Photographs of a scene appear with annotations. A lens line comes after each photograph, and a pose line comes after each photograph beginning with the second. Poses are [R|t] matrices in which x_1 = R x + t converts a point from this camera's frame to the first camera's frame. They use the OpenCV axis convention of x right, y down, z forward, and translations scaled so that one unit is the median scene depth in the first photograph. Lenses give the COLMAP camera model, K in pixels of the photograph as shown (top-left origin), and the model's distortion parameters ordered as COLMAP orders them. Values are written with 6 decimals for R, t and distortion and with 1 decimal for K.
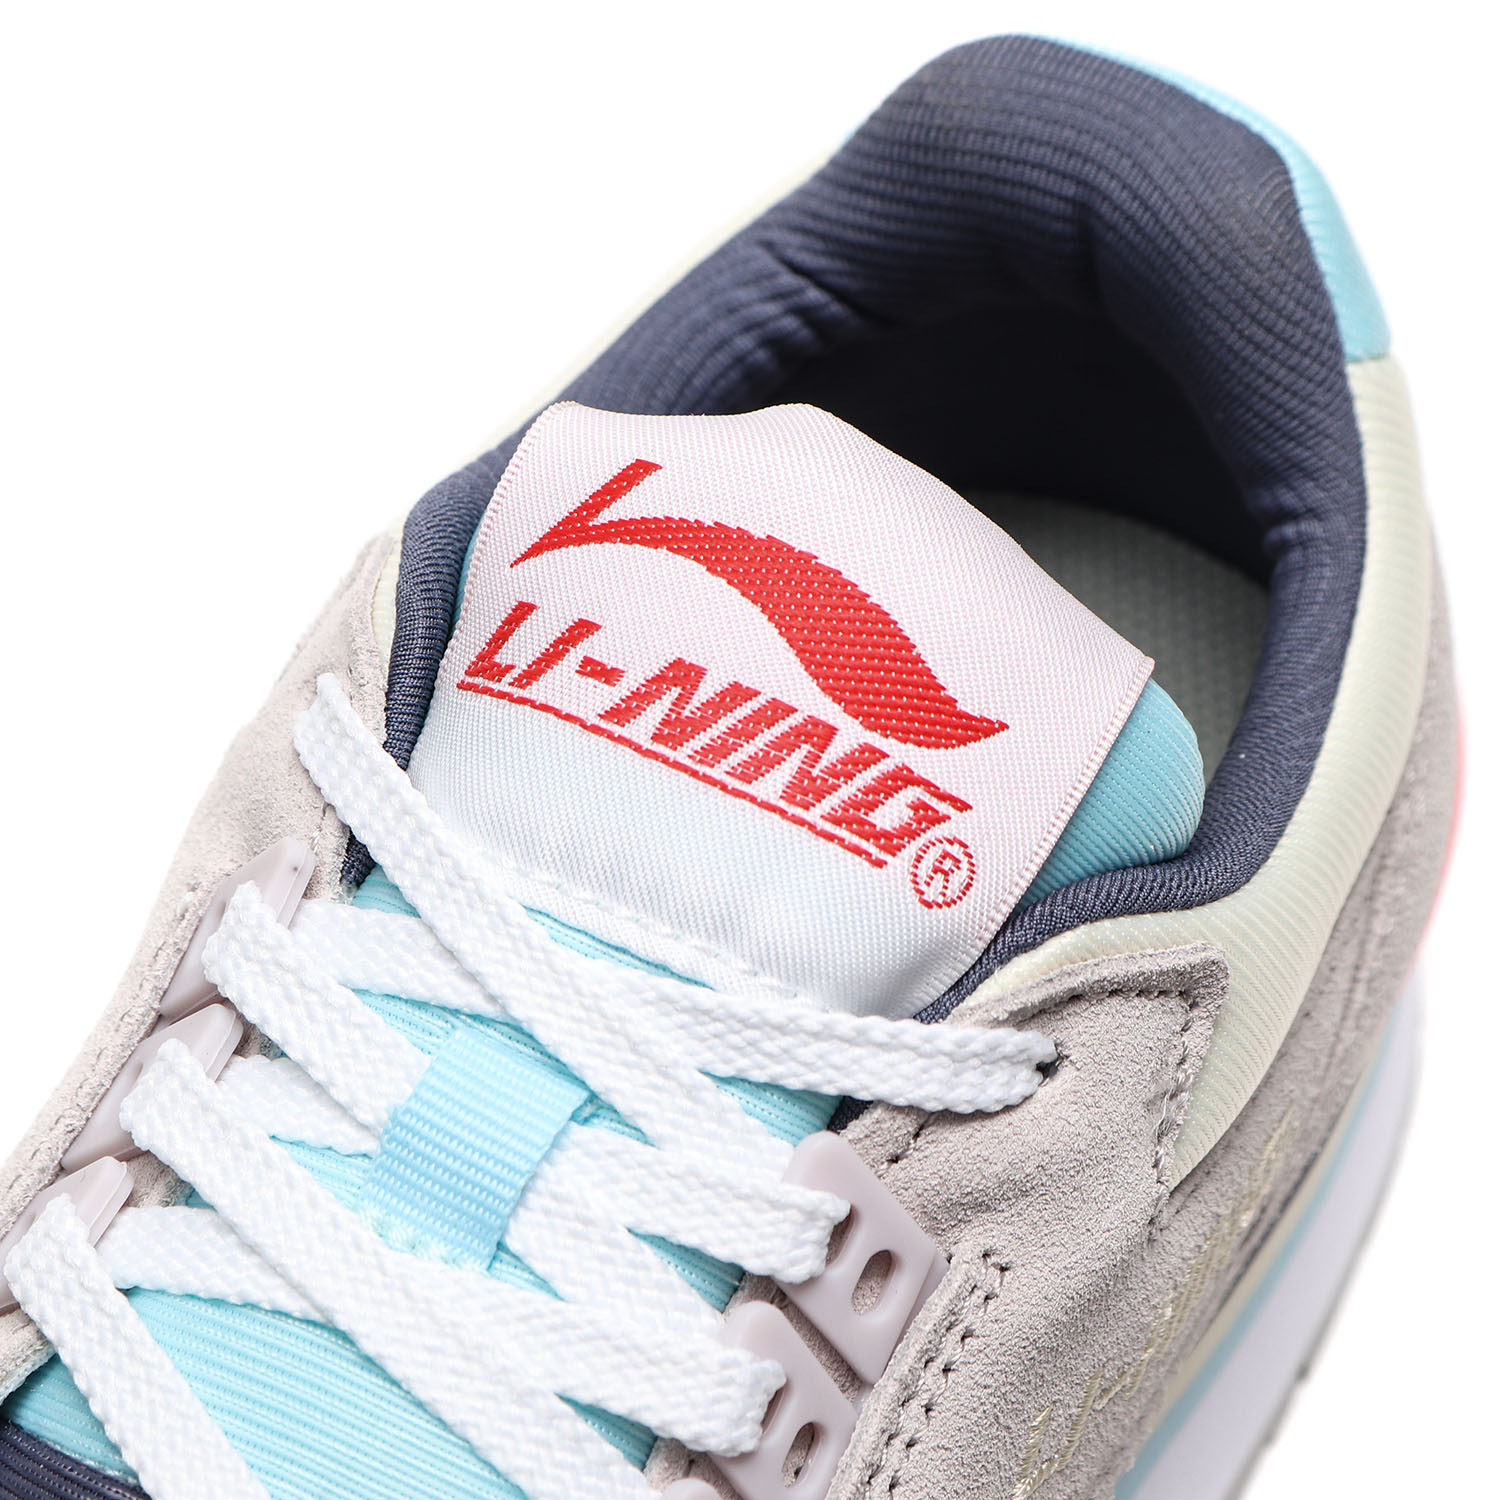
lens RADIAL K [[4998.4, 0, 750.0], [0, 4998.4, 750.0], [0, 0, 1]] dist [-0.004390, 0.417747]
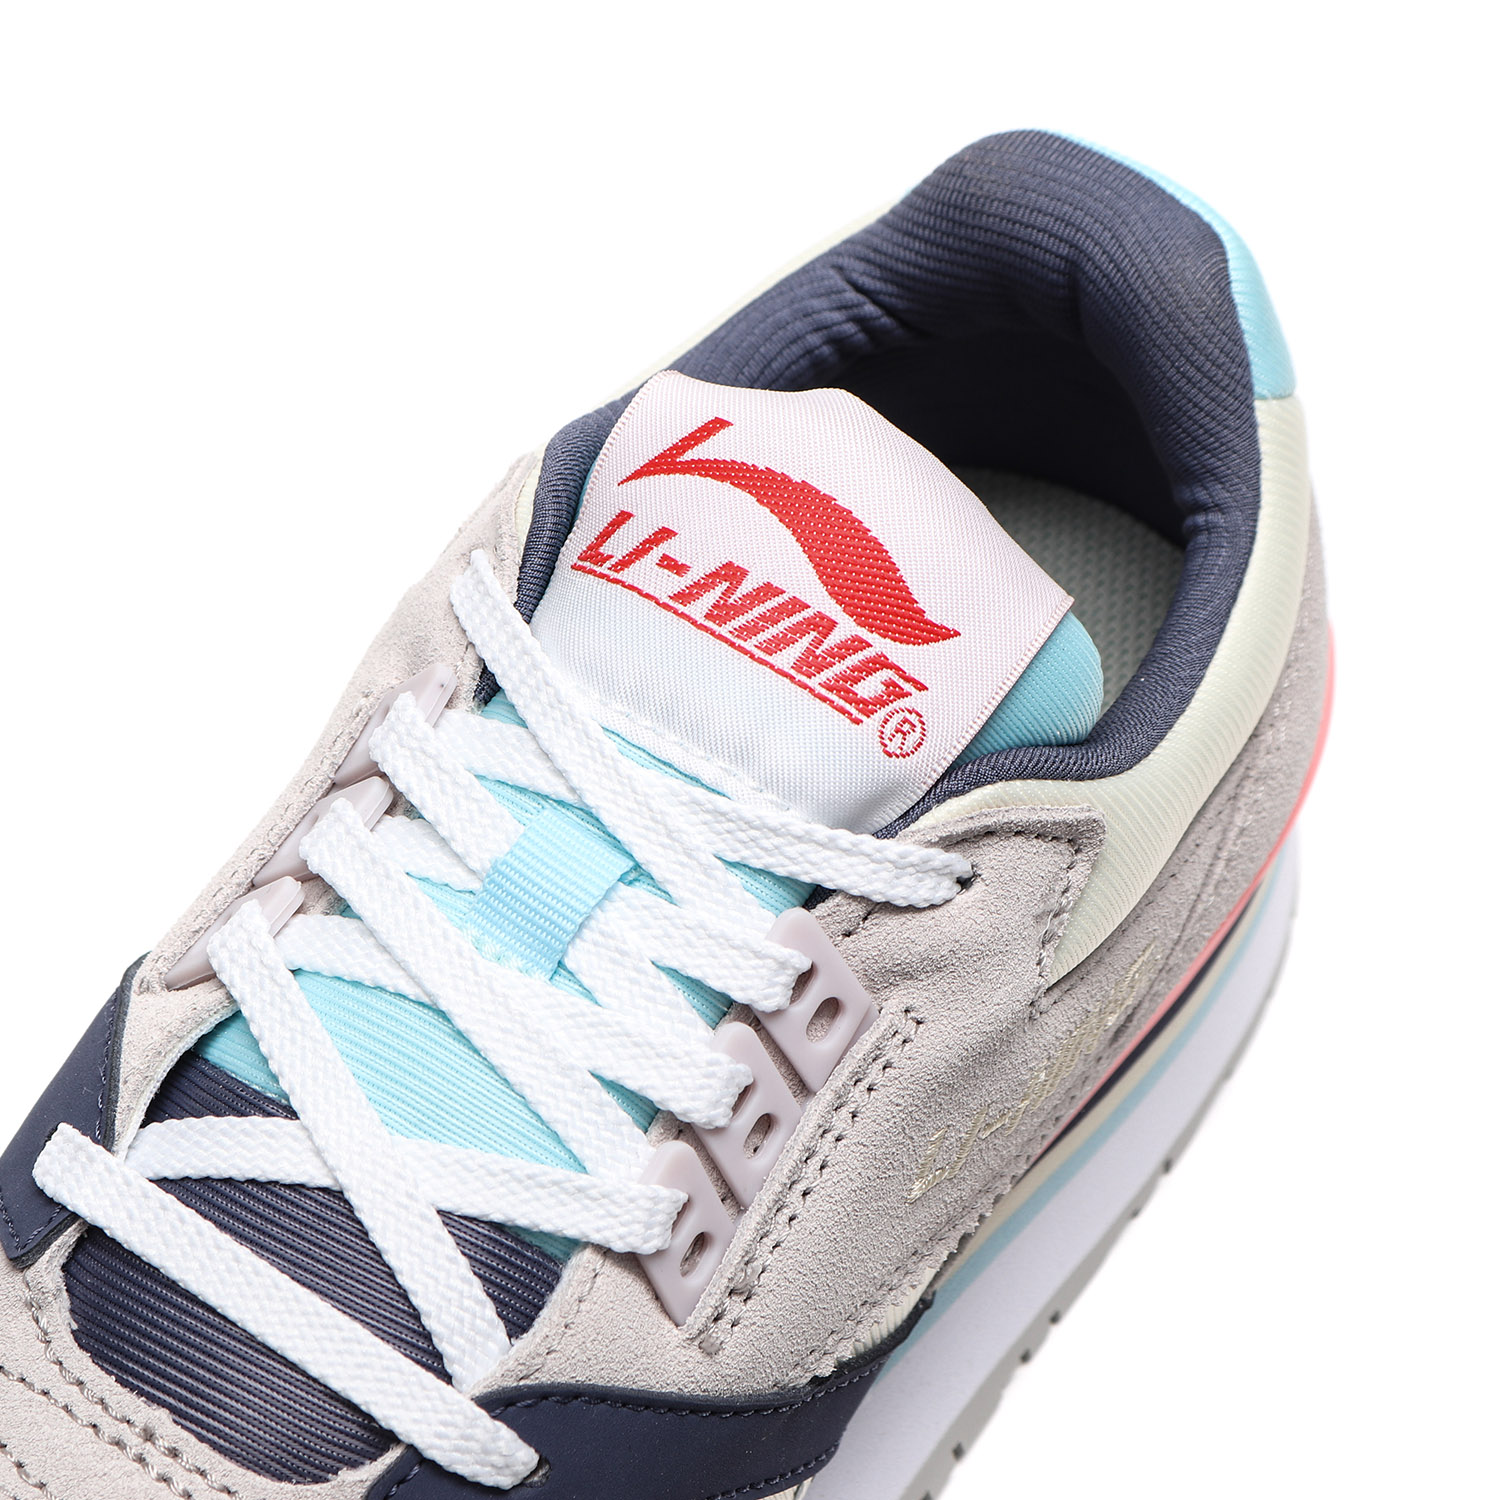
lens RADIAL K [[4998.4, 0, 750.0], [0, 4998.4, 750.0], [0, 0, 1]] dist [-0.004390, 0.417747]
pose [[0.994497, 0.101051, -0.027656, 0.035214], [-0.100907, 0.994874, 0.006536, 0.024340], [0.028174, -0.003709, 0.999596, -0.395923]]
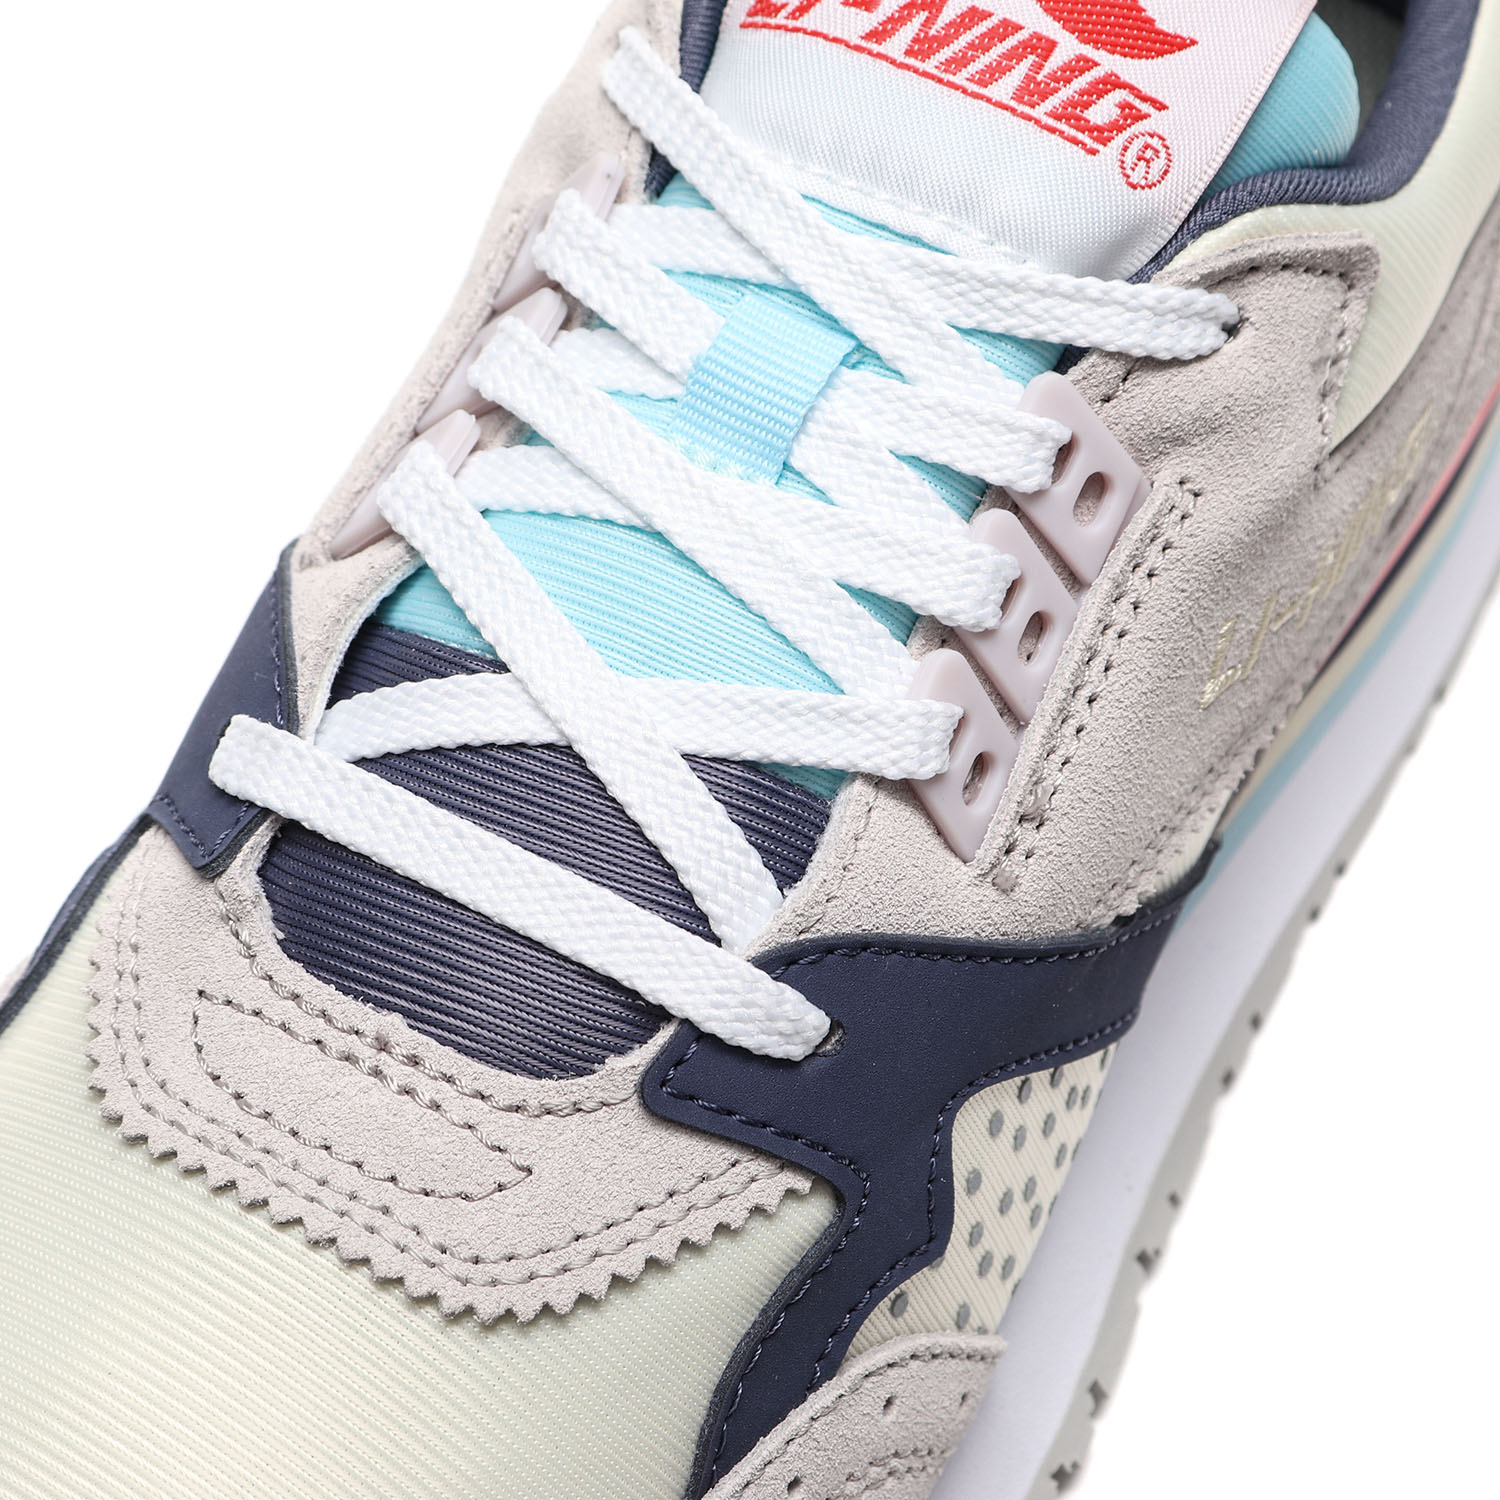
lens RADIAL K [[4998.4, 0, 750.0], [0, 4998.4, 750.0], [0, 0, 1]] dist [-0.004390, 0.417747]
pose [[0.999704, -0.009372, -0.022459, -0.031392], [0.010028, 0.999521, 0.029274, 0.130701], [0.022174, -0.029491, 0.999319, -0.220951]]
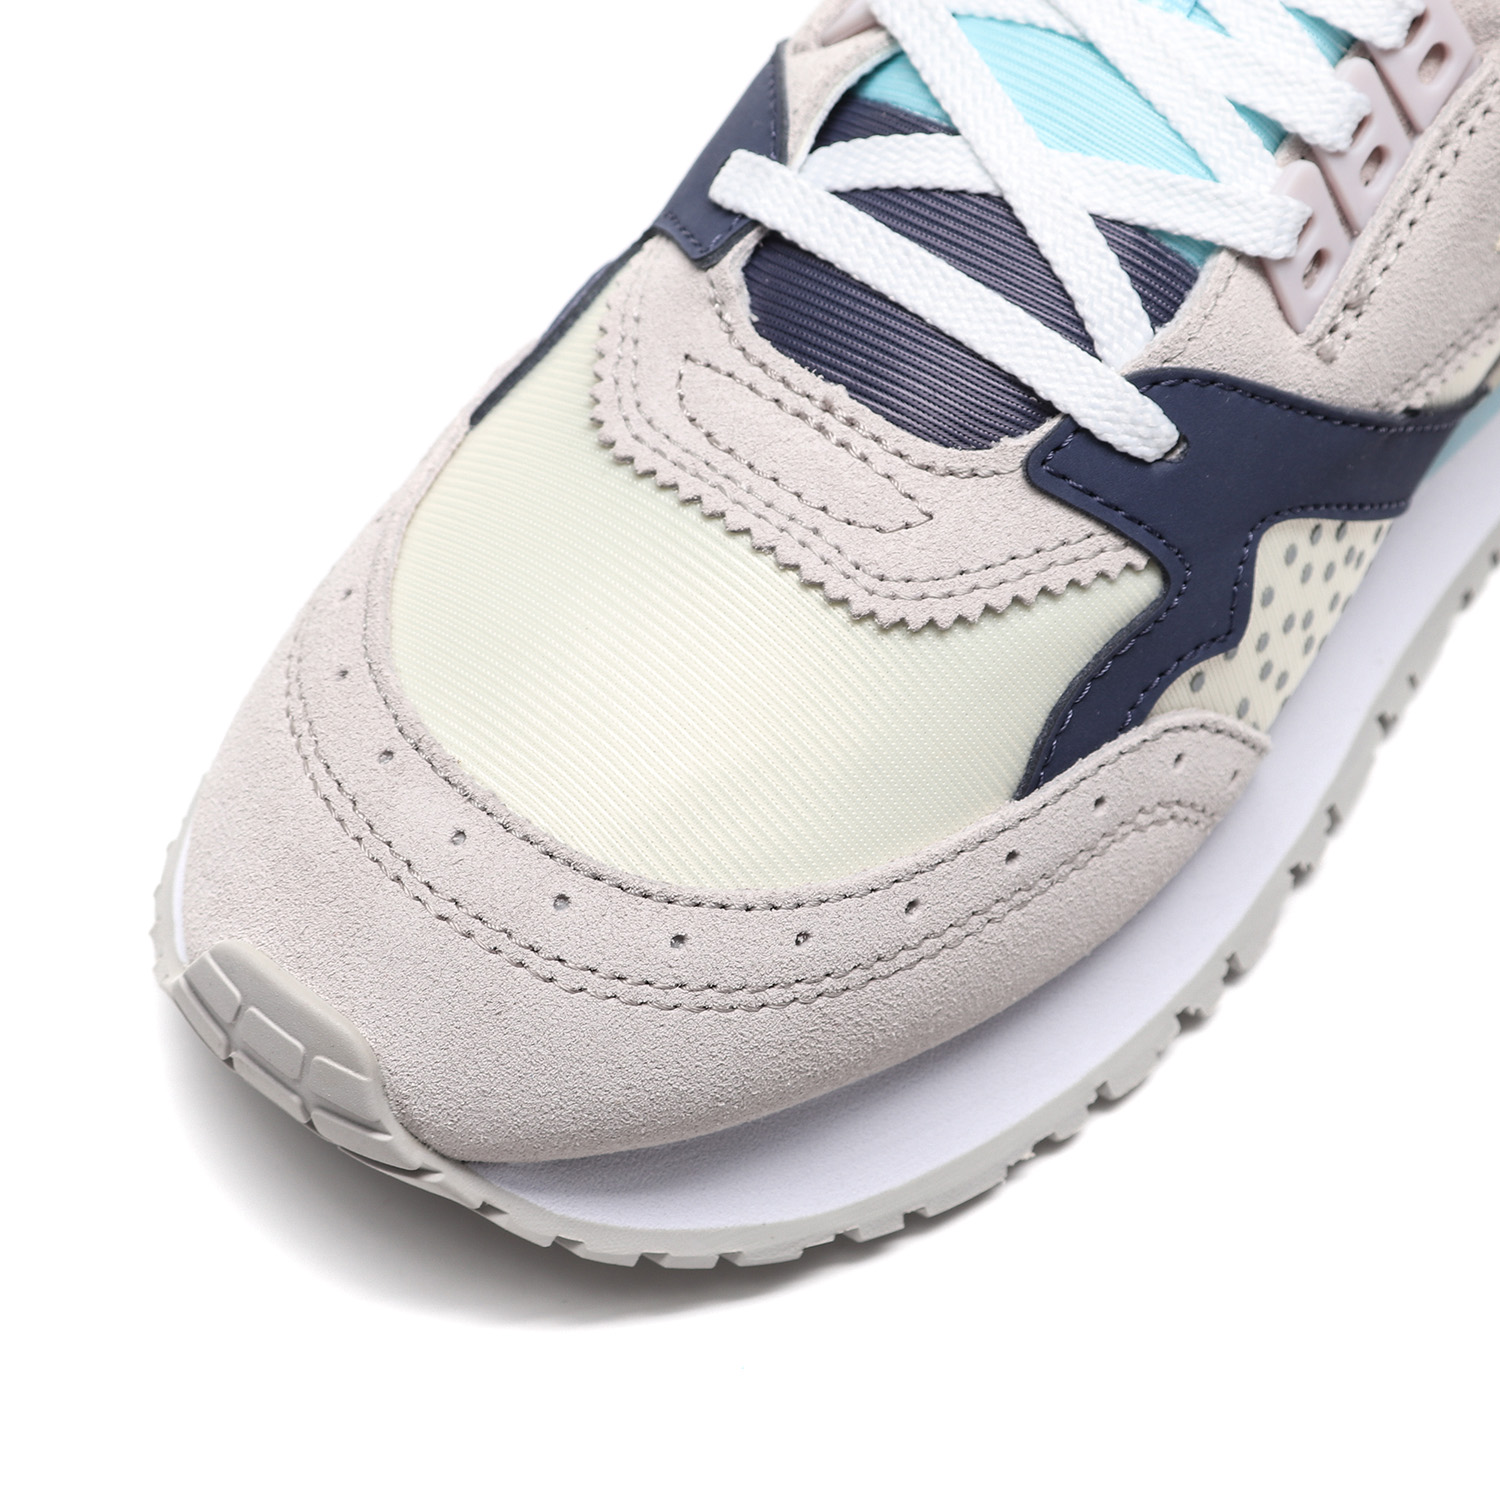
lens RADIAL K [[4998.4, 0, 750.0], [0, 4998.4, 750.0], [0, 0, 1]] dist [-0.004390, 0.417747]
pose [[0.991240, 0.119302, -0.056658, -0.070527], [-0.116855, 0.992142, 0.044717, 0.270427], [0.061548, -0.037705, 0.997392, -0.548521]]
